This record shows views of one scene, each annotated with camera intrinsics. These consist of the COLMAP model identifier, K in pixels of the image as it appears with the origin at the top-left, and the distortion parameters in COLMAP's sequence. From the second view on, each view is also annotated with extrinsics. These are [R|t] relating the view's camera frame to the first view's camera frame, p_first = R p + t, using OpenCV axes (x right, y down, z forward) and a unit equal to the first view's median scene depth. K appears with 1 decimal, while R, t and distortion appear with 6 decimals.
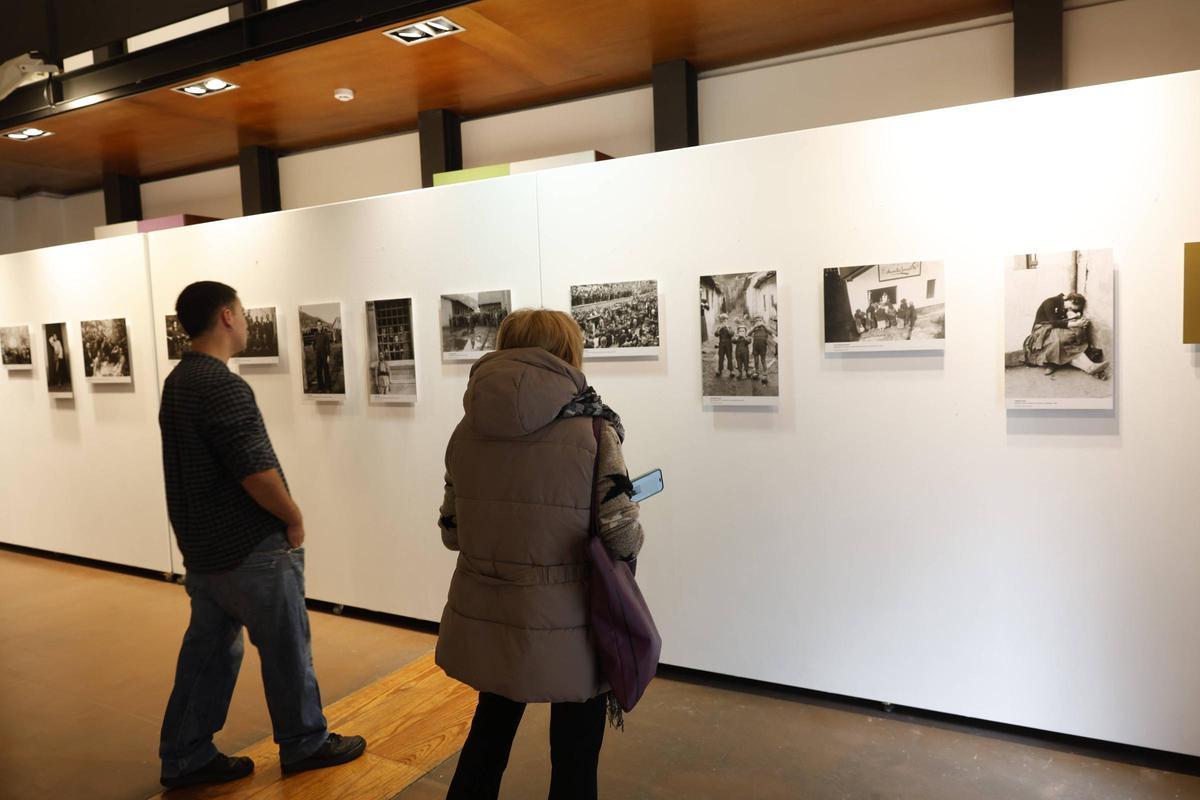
lens RADIAL K [[794.5, 0, 598.3], [0, 794.5, 395.0], [0, 0, 1]] dist [-0.006386, 0.002514]
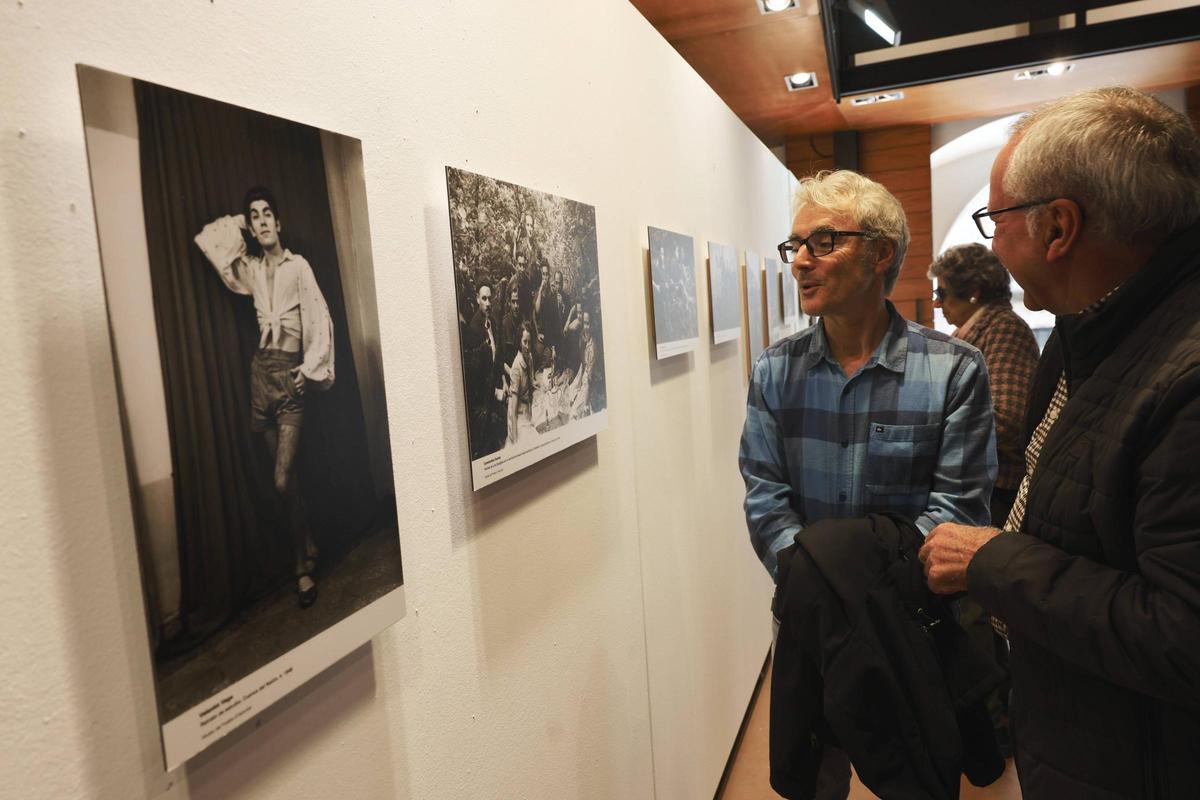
lens RADIAL K [[797.9, 0, 600.0], [0, 797.9, 400.0], [0, 0, 1]] dist [-0.004349, -0.000666]
pose [[-0.141393, -0.062742, 0.987963, -1.014073], [0.140216, 0.986659, 0.082726, -0.059084], [-0.979973, 0.150225, -0.130709, 1.194222]]
